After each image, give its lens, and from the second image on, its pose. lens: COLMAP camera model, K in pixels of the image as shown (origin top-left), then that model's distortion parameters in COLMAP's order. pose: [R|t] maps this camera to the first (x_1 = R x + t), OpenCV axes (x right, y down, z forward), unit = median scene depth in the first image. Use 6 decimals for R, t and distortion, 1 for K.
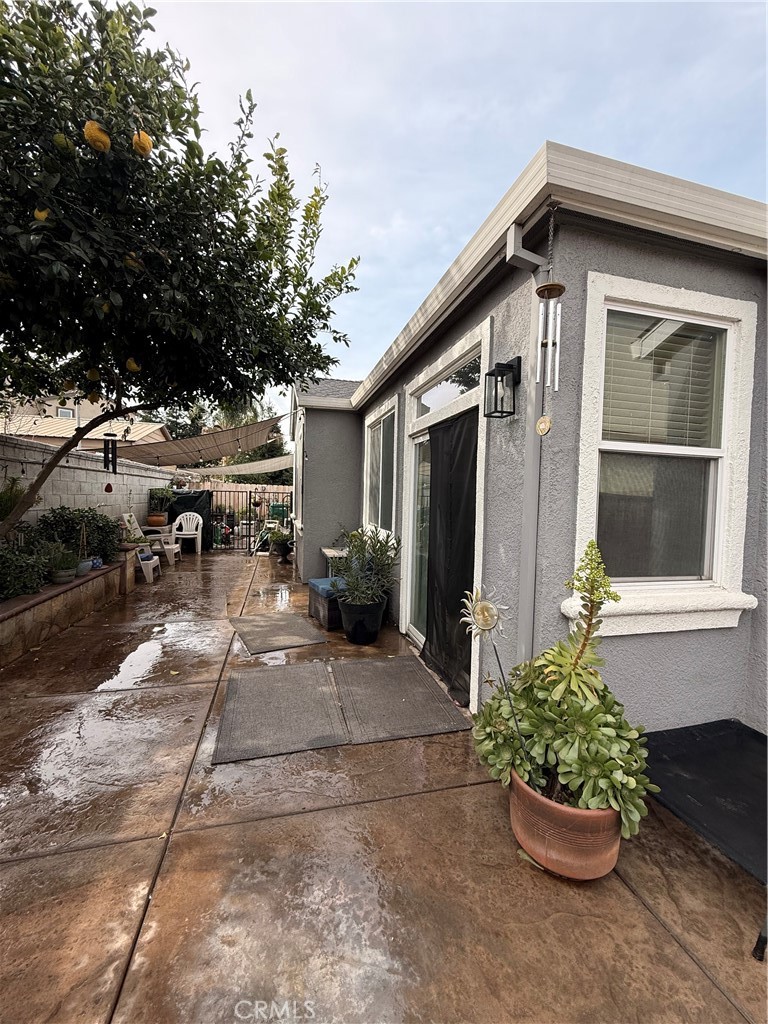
lens RADIAL K [[410.3, 0, 384.0], [0, 410.3, 512.0], [0, 0, 1]] dist [0.000124, -0.000002]
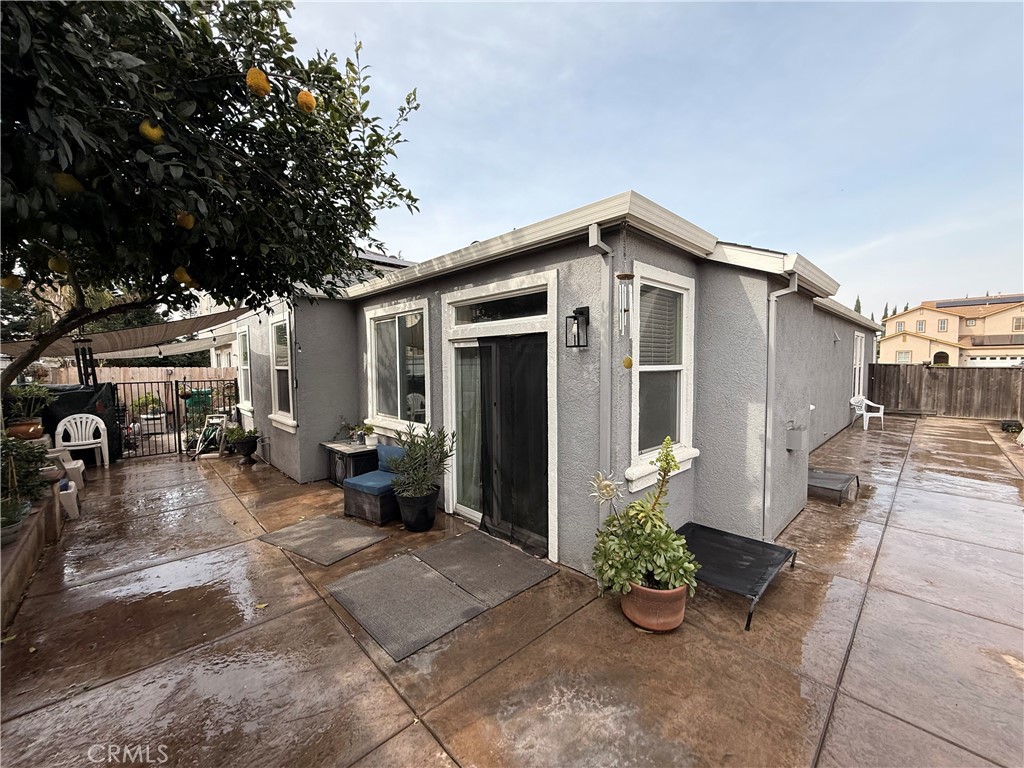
lens RADIAL K [[410.3, 0, 509.7], [0, 410.3, 387.2], [0, 0, 1]] dist [0.000124, -0.000002]
pose [[0.872756, -0.061257, 0.484297, -0.543200], [0.048076, 0.998058, 0.039602, -0.144655], [-0.485783, -0.011280, 0.874007, -0.112574]]
